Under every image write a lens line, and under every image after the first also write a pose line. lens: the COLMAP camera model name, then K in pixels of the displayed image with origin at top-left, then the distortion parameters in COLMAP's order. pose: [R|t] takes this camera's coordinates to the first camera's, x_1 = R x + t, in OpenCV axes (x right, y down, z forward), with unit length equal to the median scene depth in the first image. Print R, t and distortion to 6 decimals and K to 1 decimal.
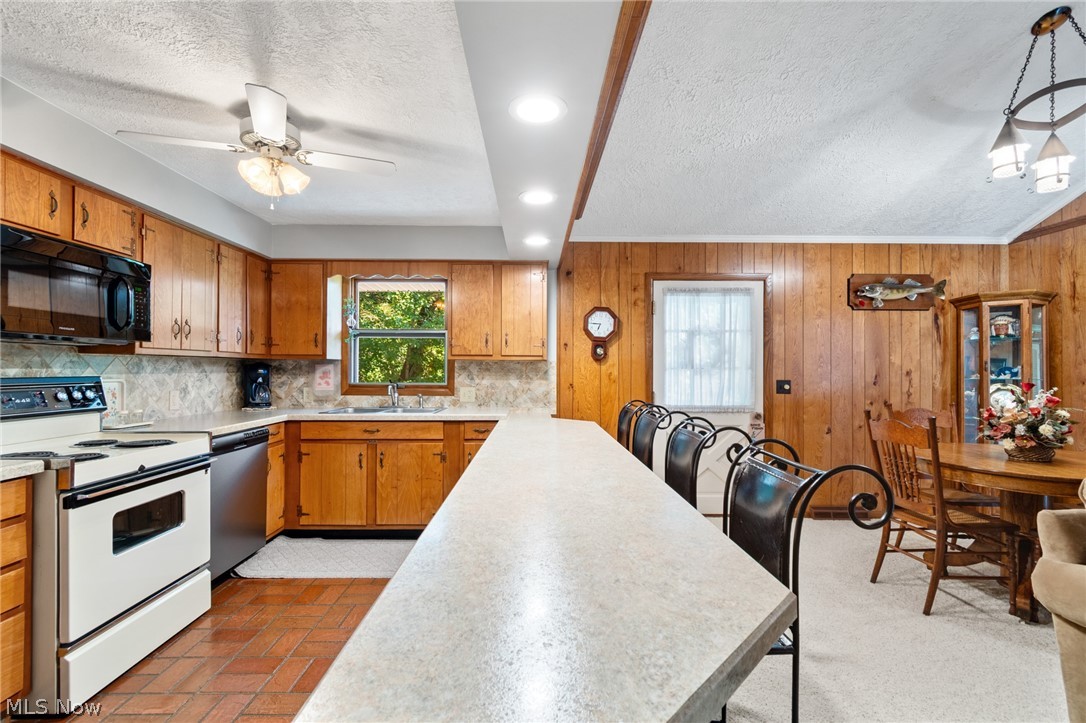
lens RADIAL K [[489.1, 0, 537.2], [0, 489.1, 367.4], [0, 0, 1]] dist [0.001988, -0.000509]
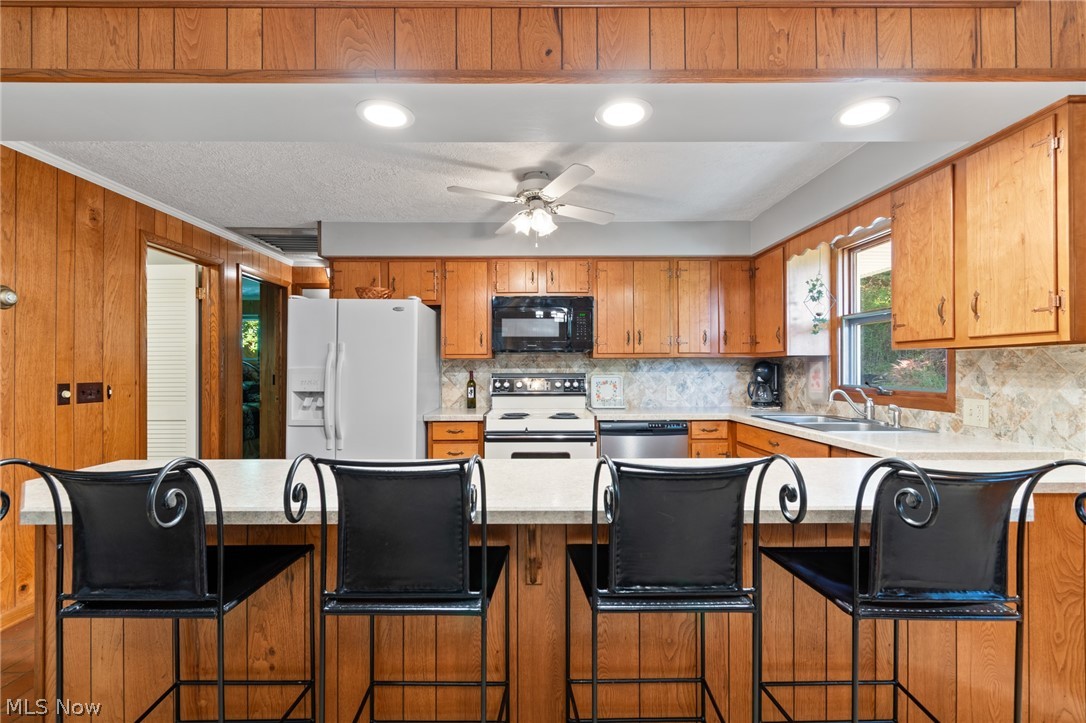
lens RADIAL K [[489.1, 0, 534.7], [0, 489.1, 367.0], [0, 0, 1]] dist [0.001988, -0.000509]
pose [[-0.010897, -0.008852, -0.999901, 0.537017], [0.006490, 0.999939, -0.008923, 0.009188], [0.999920, -0.006586, -0.010839, 0.692638]]
